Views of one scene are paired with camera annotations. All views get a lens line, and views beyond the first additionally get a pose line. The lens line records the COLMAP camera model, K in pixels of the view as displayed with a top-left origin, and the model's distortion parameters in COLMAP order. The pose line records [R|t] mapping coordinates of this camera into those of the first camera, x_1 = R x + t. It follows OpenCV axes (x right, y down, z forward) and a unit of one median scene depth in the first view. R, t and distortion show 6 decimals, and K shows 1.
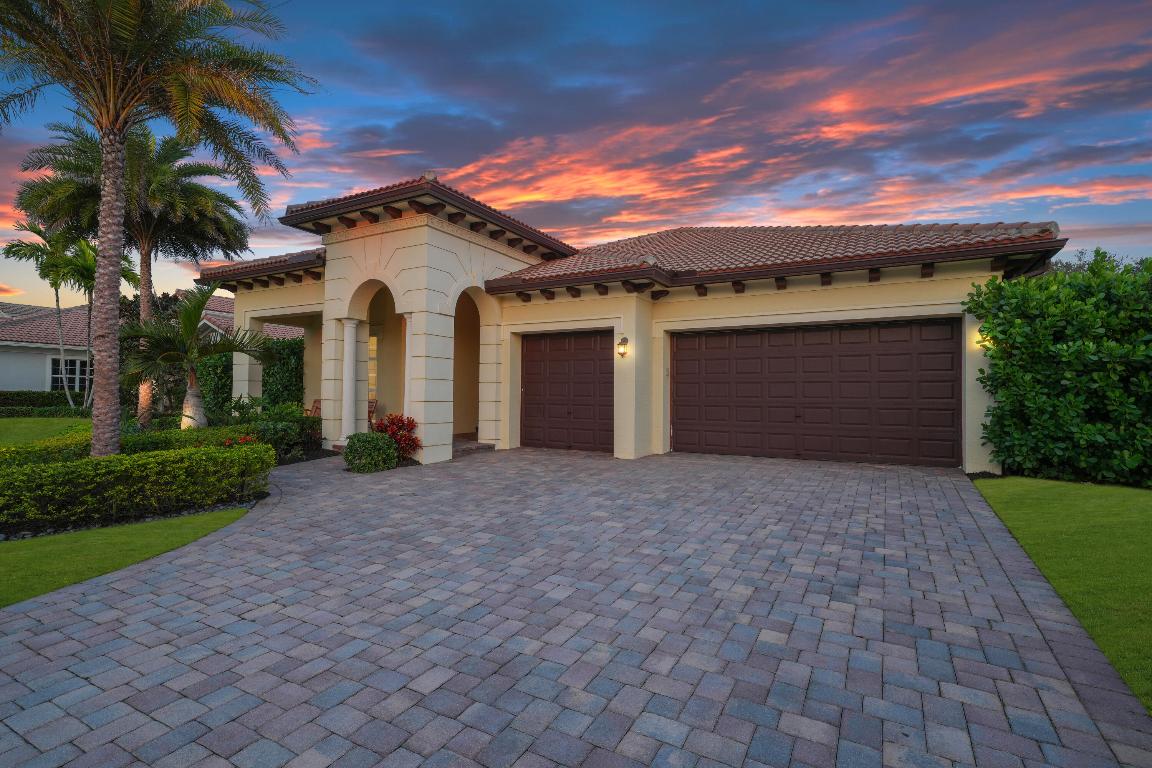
lens RADIAL K [[562.1, 0, 576.7], [0, 562.1, 387.4], [0, 0, 1]] dist [0.003202, 0.000330]
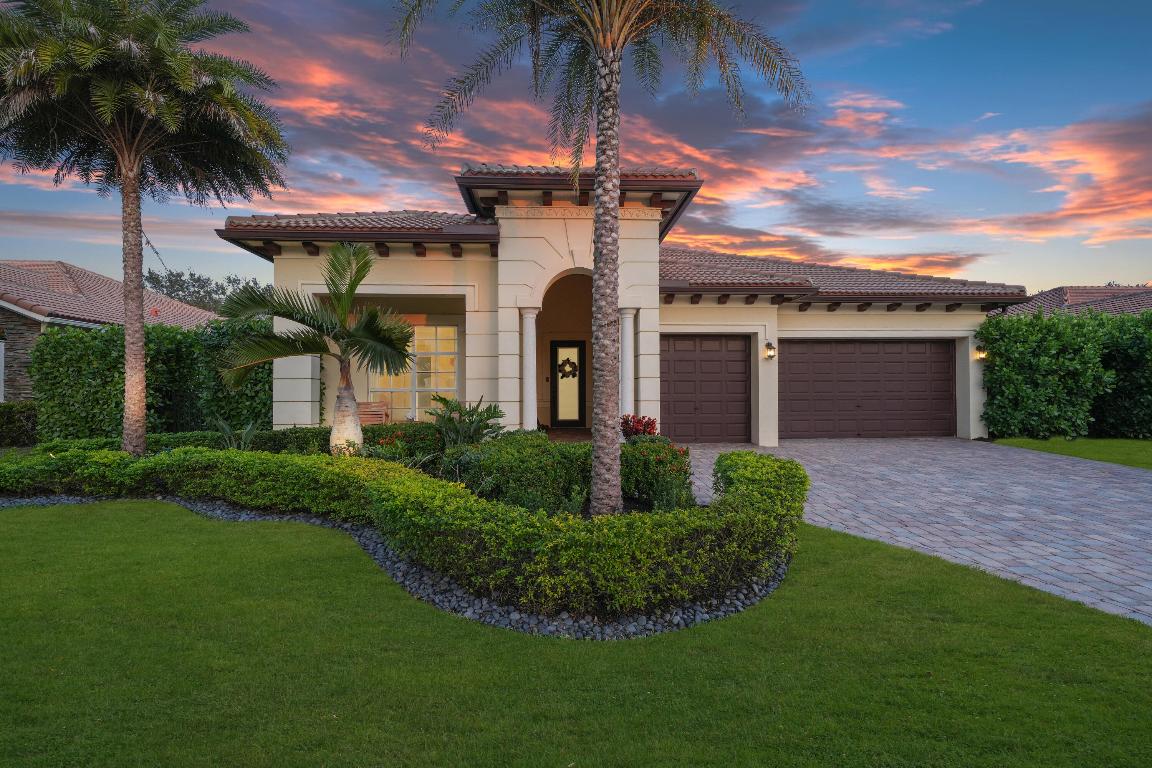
lens RADIAL K [[515.0, 0, 571.0], [0, 515.0, 395.8], [0, 0, 1]] dist [0.004642, -0.000295]
pose [[0.847693, -0.011278, 0.530367, -0.789079], [0.000402, 0.999787, 0.020618, 0.001007], [-0.530487, -0.017265, 0.847517, 0.284378]]
